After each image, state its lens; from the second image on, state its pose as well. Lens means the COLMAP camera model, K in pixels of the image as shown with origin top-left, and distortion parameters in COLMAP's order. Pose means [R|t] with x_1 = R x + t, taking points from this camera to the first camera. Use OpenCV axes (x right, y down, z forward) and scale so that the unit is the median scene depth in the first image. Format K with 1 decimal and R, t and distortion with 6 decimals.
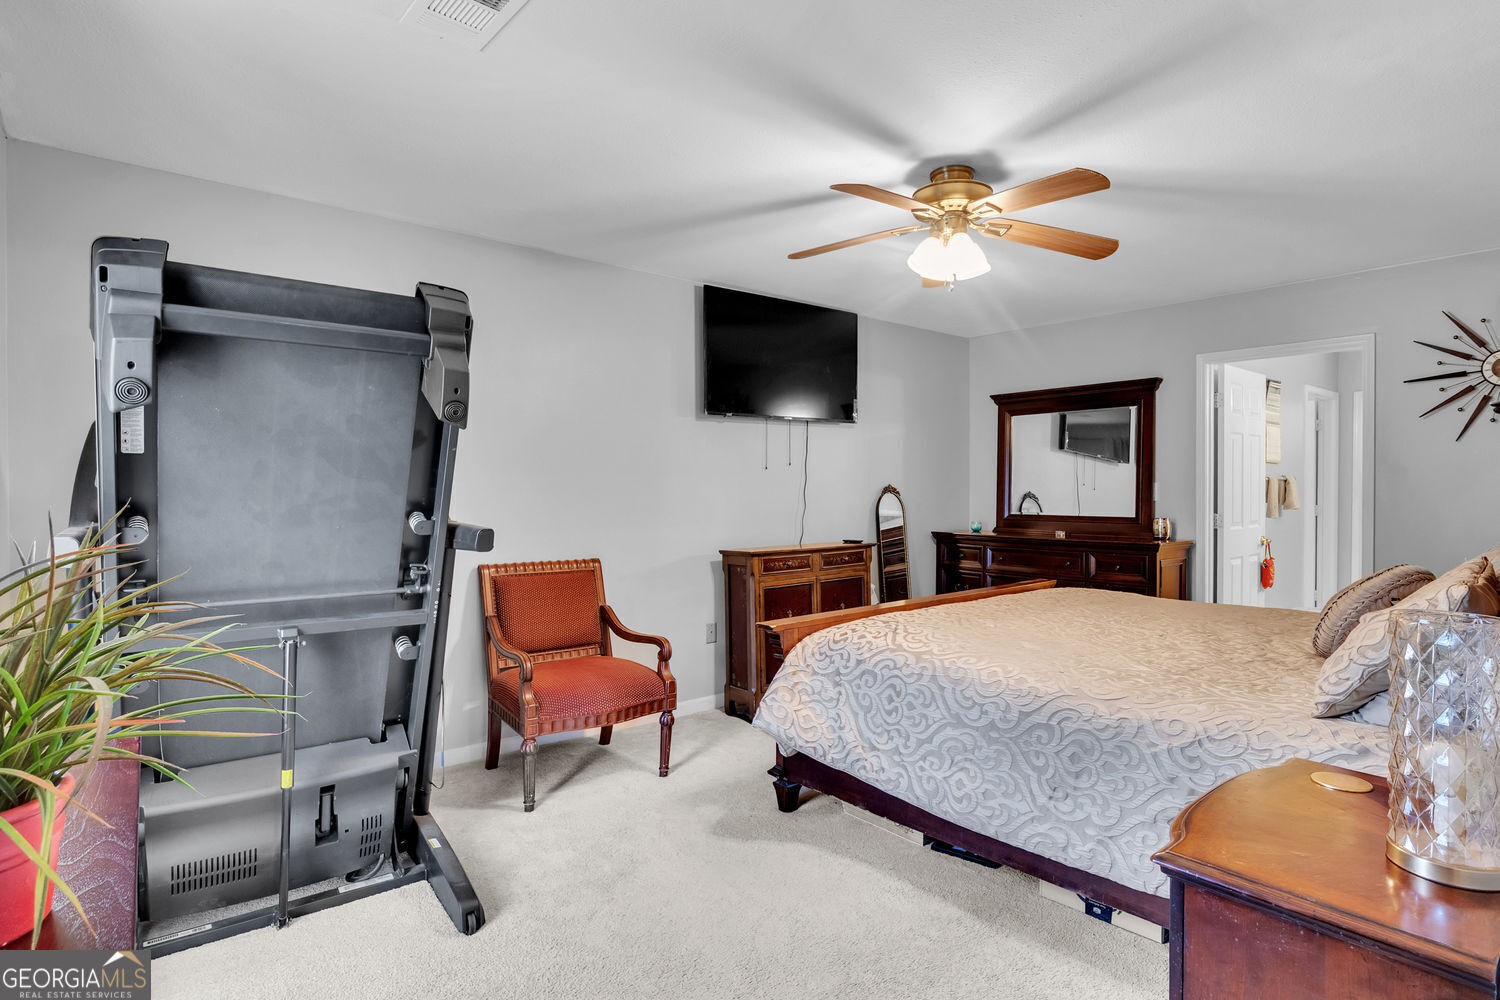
lens RADIAL K [[775.2, 0, 730.5], [0, 775.2, 492.3], [0, 0, 1]] dist [0.000658, 0.000898]
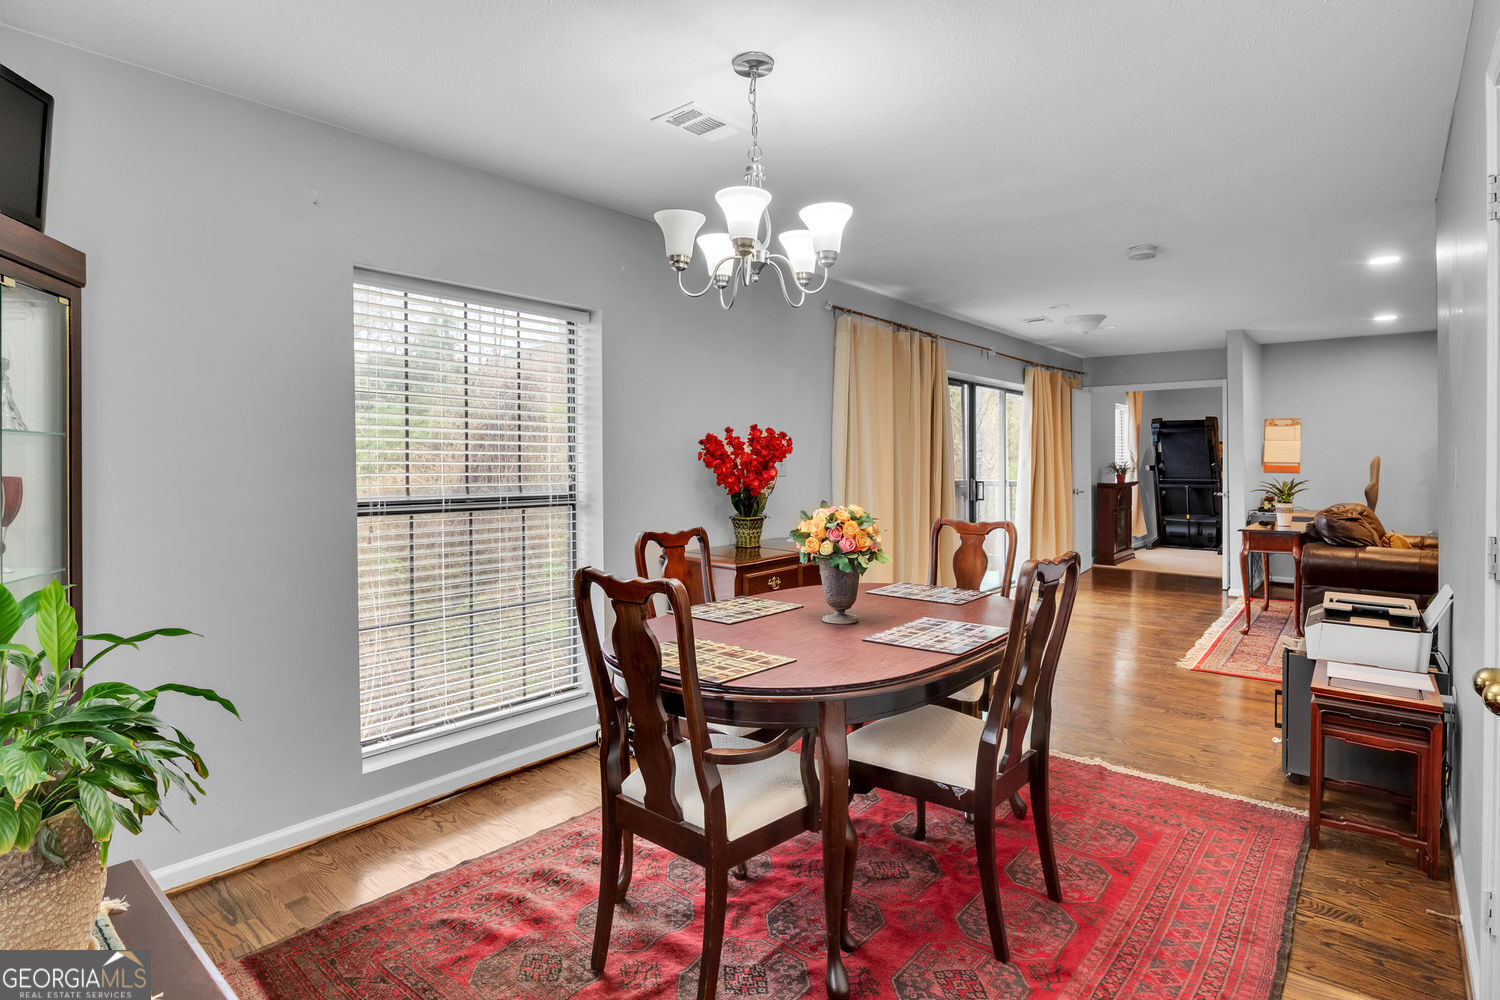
lens RADIAL K [[765.2, 0, 750.1], [0, 765.2, 477.2], [0, 0, 1]] dist [-0.006862, -0.000339]
pose [[0.219906, 0.014102, -0.975419, 3.495575], [-0.006098, 0.999896, 0.013081, 0.067025], [0.975502, 0.003072, 0.219969, -2.749688]]
